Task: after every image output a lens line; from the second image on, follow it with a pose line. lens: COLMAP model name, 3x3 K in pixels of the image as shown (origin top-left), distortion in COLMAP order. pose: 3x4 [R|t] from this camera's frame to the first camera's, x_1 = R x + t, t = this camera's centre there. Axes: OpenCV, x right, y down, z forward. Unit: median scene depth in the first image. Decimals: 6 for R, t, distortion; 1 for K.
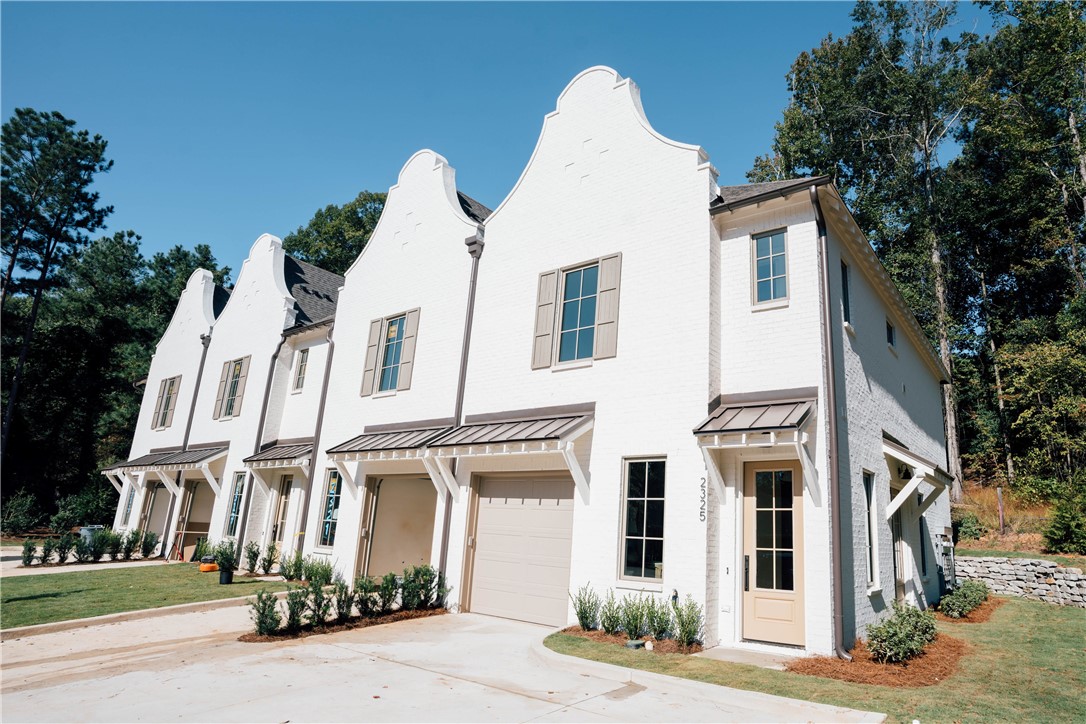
lens RADIAL K [[666.2, 0, 545.7], [0, 666.2, 354.1], [0, 0, 1]] dist [-0.051020, 0.013323]
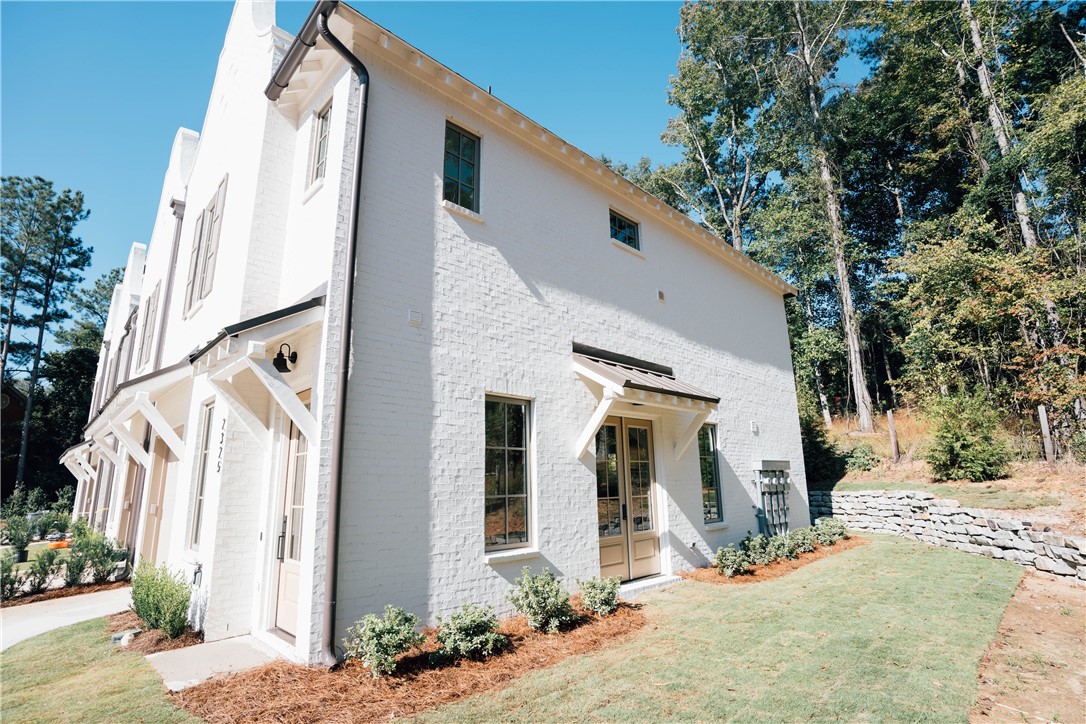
lens RADIAL K [[529.7, 0, 543.0], [0, 529.7, 362.0], [0, 0, 1]] dist [-0.070989, 0.032037]
pose [[0.979935, -0.106003, -0.168792, 0.331081], [0.110457, 0.993732, 0.017192, 0.069832], [0.165911, -0.035491, 0.985502, 0.216917]]
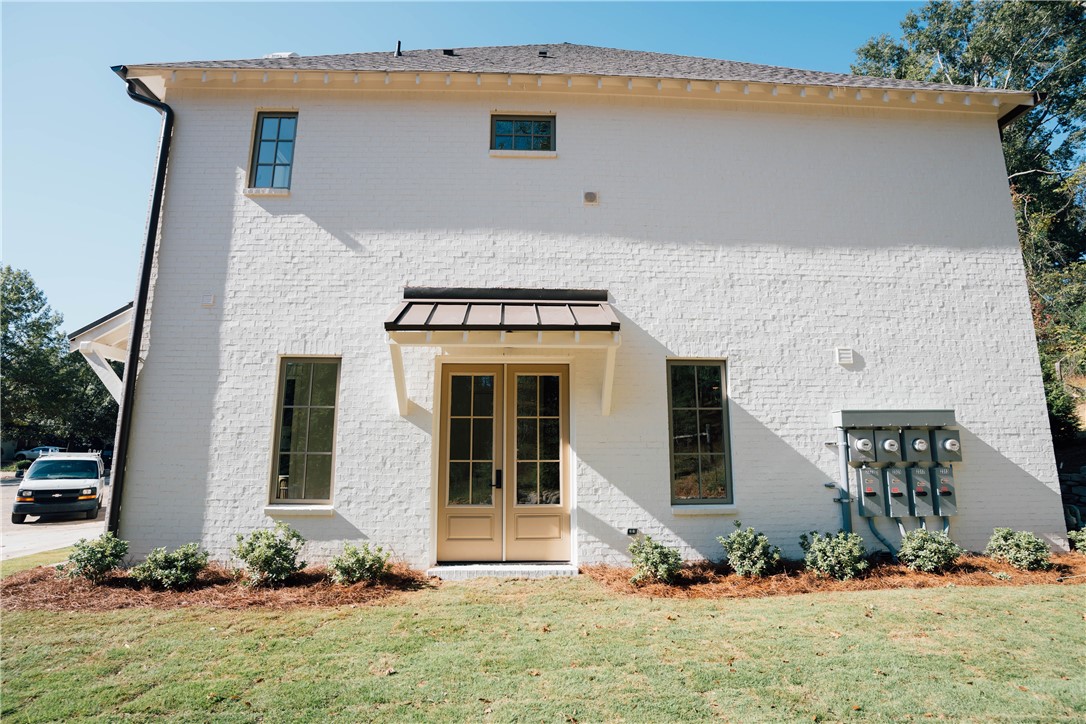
lens RADIAL K [[529.7, 0, 543.0], [0, 529.7, 362.0], [0, 0, 1]] dist [-0.070989, 0.032037]
pose [[0.596559, -0.187360, -0.780394, 0.579022], [0.233659, 0.970793, -0.054455, 0.144473], [0.767803, -0.149860, 0.622913, 0.427108]]
